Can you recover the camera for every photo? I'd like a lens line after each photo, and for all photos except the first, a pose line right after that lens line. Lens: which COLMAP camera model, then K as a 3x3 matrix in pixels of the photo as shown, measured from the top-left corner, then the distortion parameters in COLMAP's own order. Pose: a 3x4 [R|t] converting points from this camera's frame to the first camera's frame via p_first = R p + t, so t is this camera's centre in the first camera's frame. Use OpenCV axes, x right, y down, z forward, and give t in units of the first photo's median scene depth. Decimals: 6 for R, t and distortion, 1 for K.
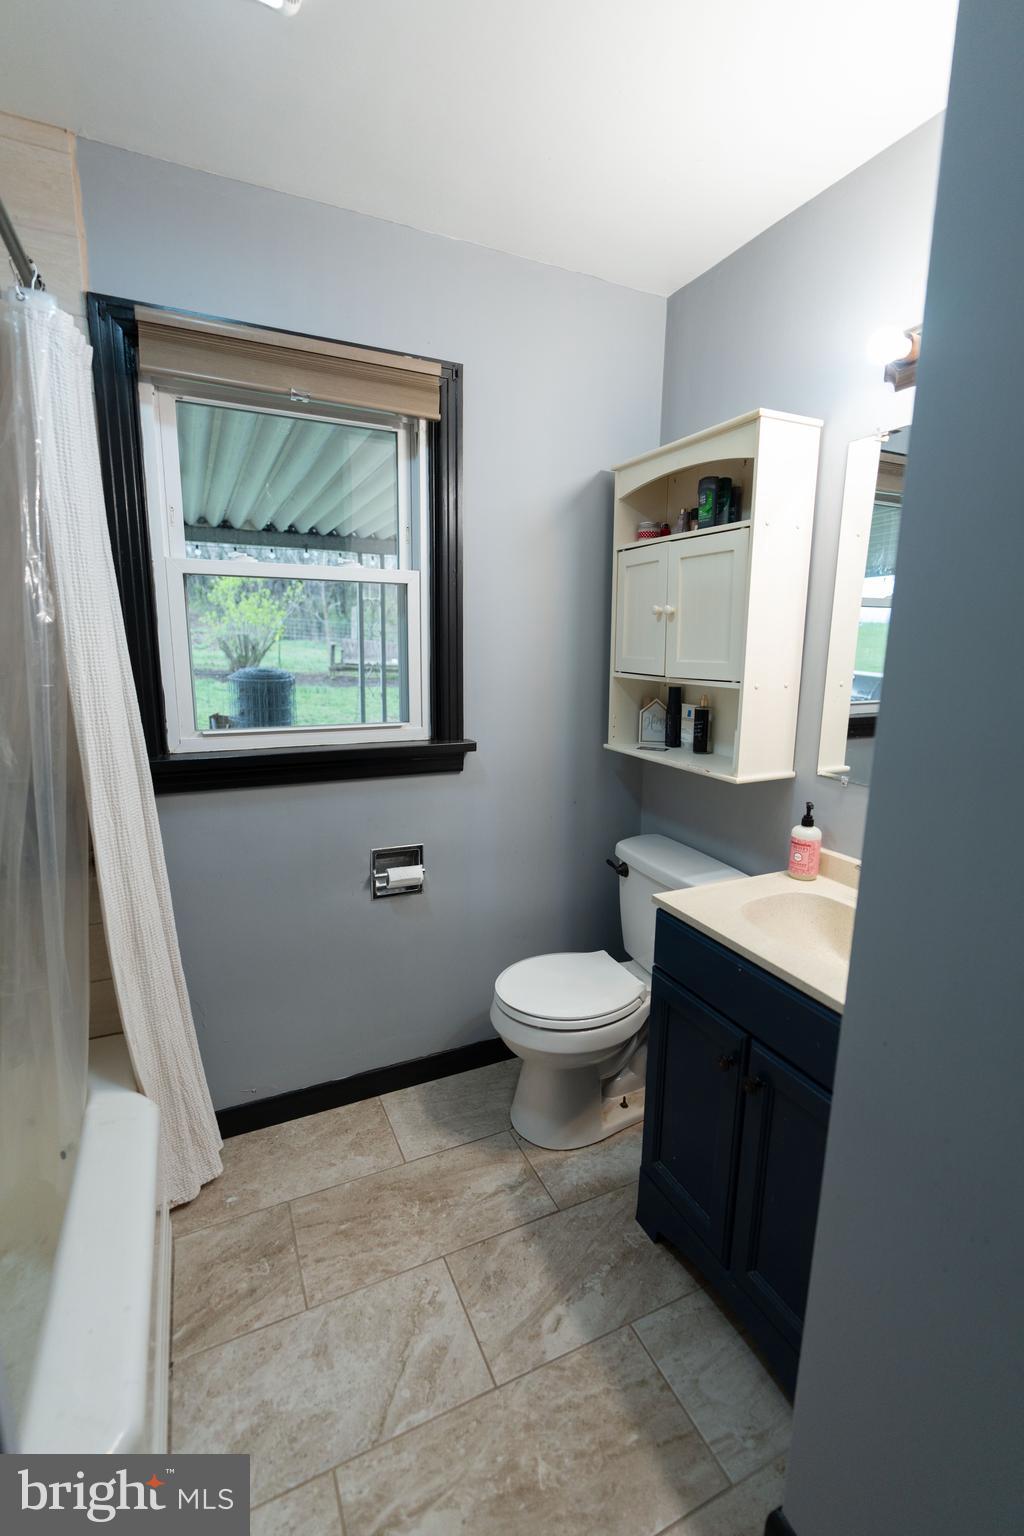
lens RADIAL K [[677.4, 0, 512.0], [0, 677.4, 768.0], [0, 0, 1]] dist [-0.011044, 0.000912]
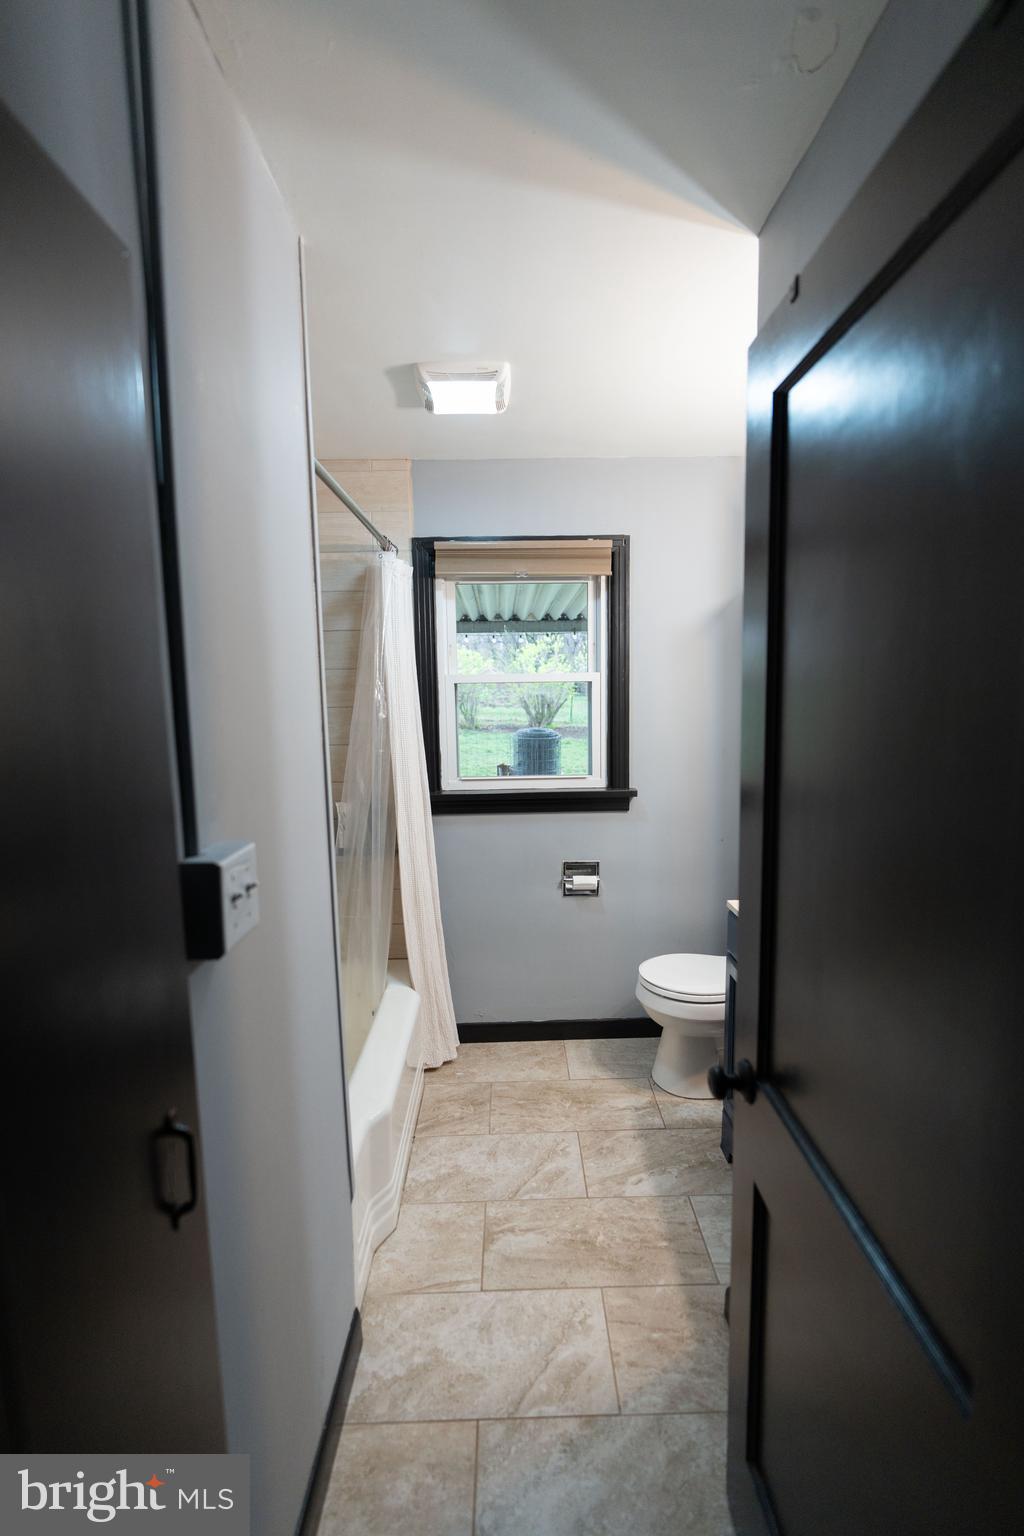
lens RADIAL K [[677.4, 0, 512.0], [0, 677.4, 768.0], [0, 0, 1]] dist [-0.011044, 0.000912]
pose [[0.908154, 0.020030, -0.418158, 0.351417], [-0.051022, 0.996704, -0.063068, 0.020826], [0.415516, 0.078611, 0.906182, -0.451296]]
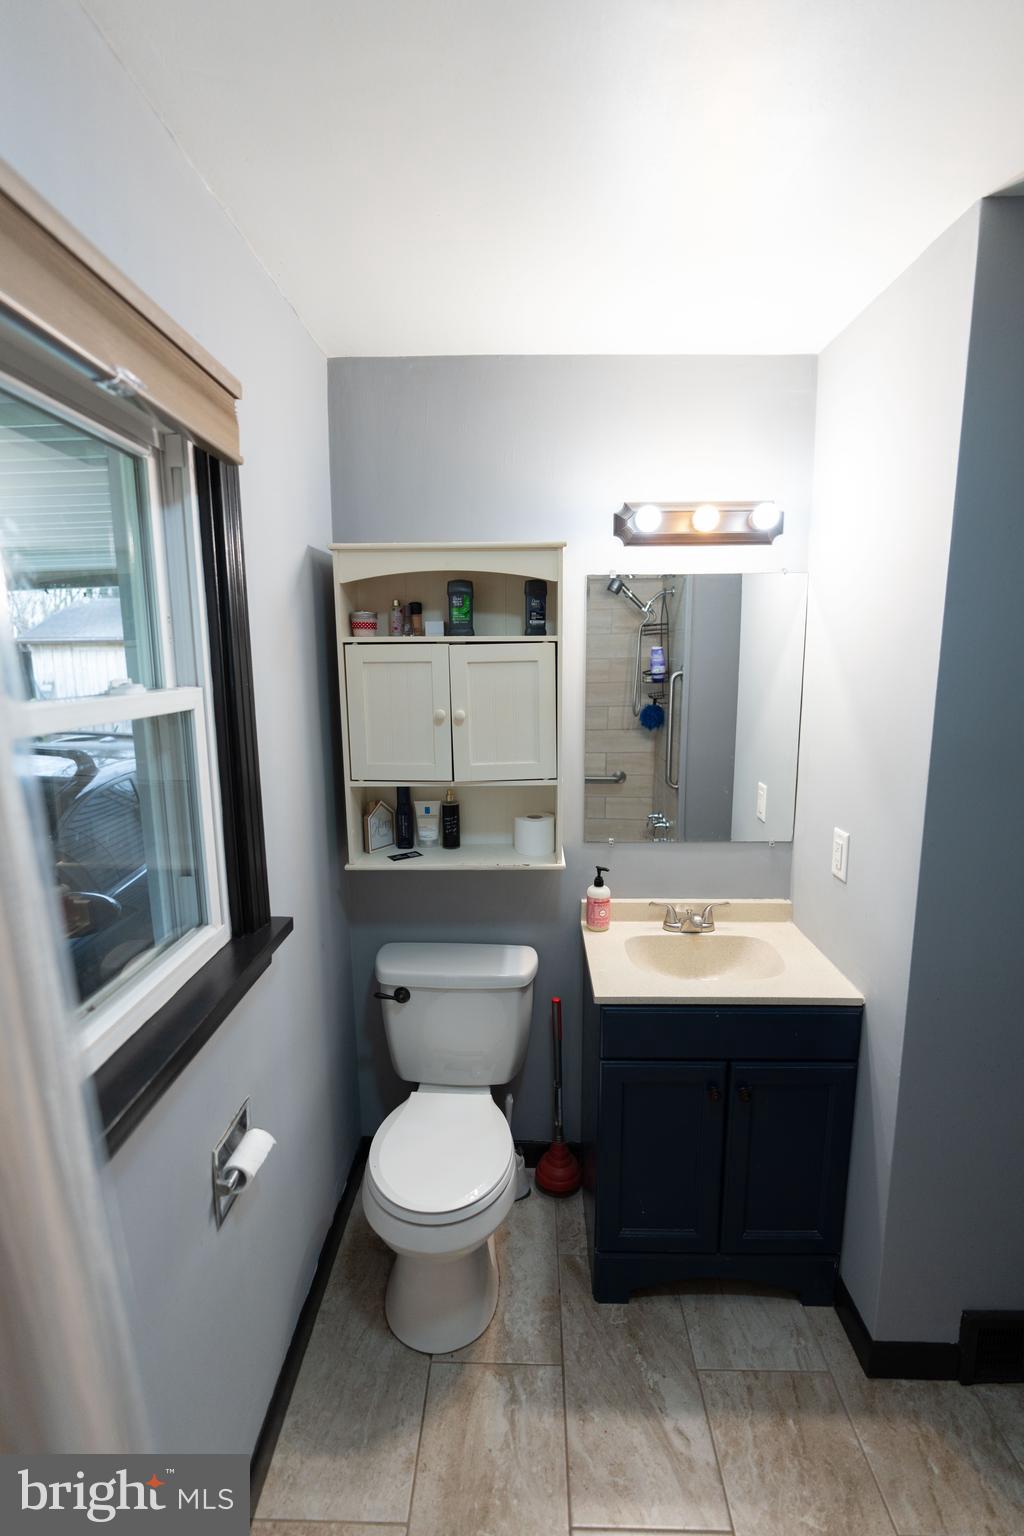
lens RADIAL K [[695.8, 0, 512.0], [0, 695.8, 768.0], [0, 0, 1]] dist [-0.009148, 0.000873]
pose [[0.443000, -0.167149, 0.880802, -0.670385], [0.184396, 0.978448, 0.092938, -0.256138], [-0.877354, 0.121245, 0.464274, 0.521242]]
